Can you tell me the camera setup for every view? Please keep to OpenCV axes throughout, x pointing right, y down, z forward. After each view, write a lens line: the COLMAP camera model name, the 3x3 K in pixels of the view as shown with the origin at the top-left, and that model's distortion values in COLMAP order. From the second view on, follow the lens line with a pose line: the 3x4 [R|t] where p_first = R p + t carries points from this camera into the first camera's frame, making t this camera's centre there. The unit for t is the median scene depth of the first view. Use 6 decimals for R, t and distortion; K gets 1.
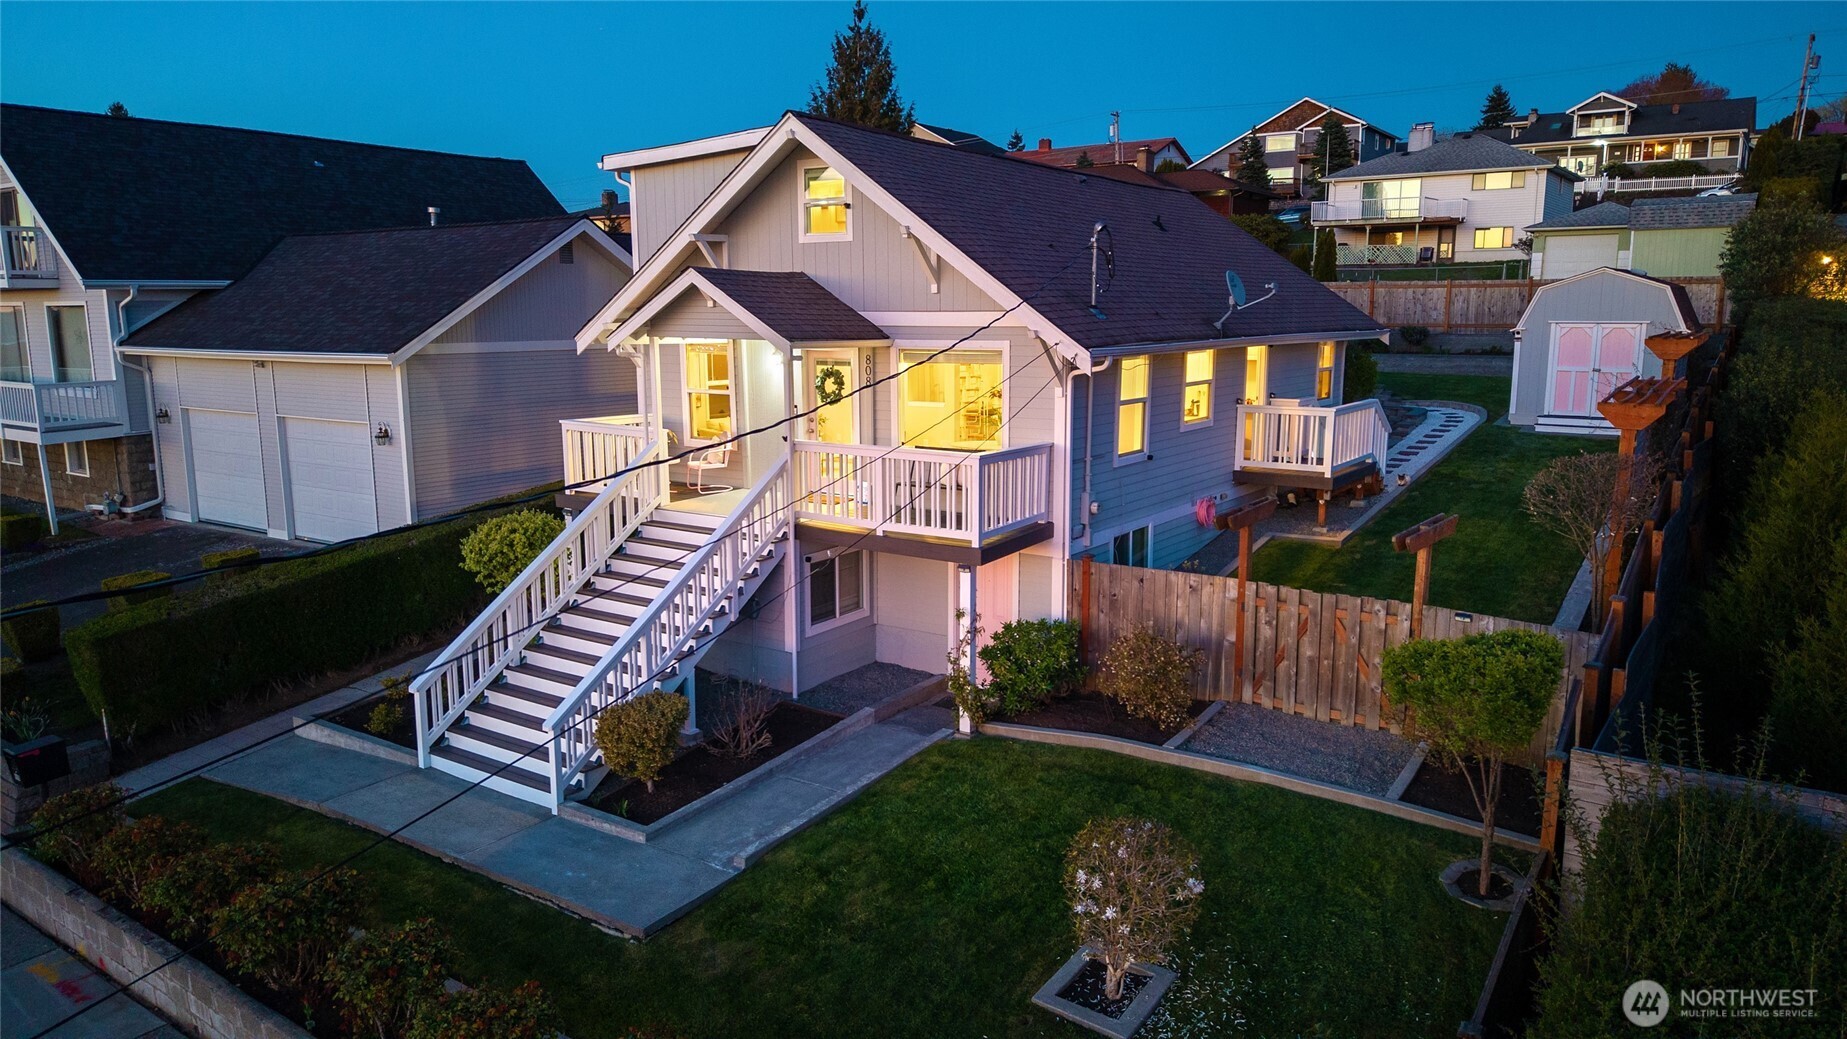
lens RADIAL K [[1246.1, 0, 935.2], [0, 1246.1, 523.0], [0, 0, 1]] dist [-0.011677, -0.004050]
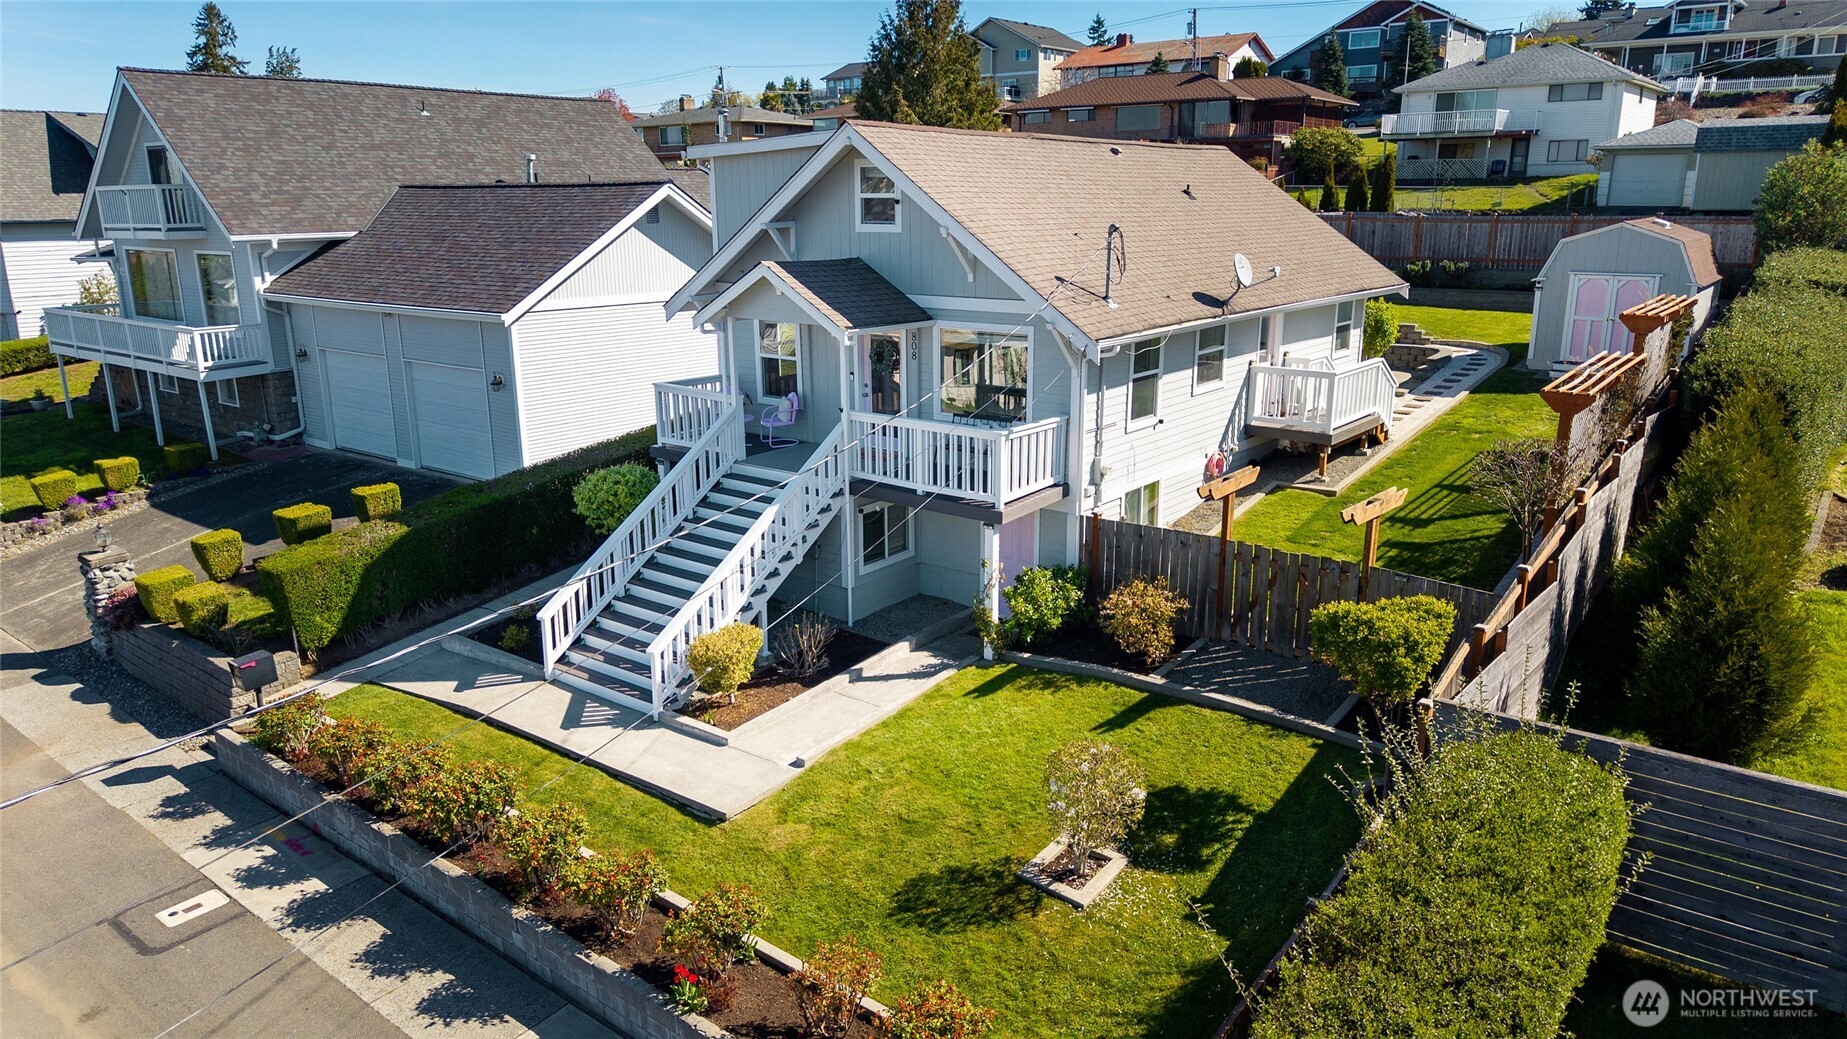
lens RADIAL K [[1263.2, 0, 923.5], [0, 1263.2, 519.5], [0, 0, 1]] dist [-0.003376, -0.002298]
pose [[0.997344, 0.012362, -0.071780, 0.041836], [-0.006121, 0.996231, 0.086519, -0.064121], [0.072579, -0.085850, 0.993661, -0.184778]]
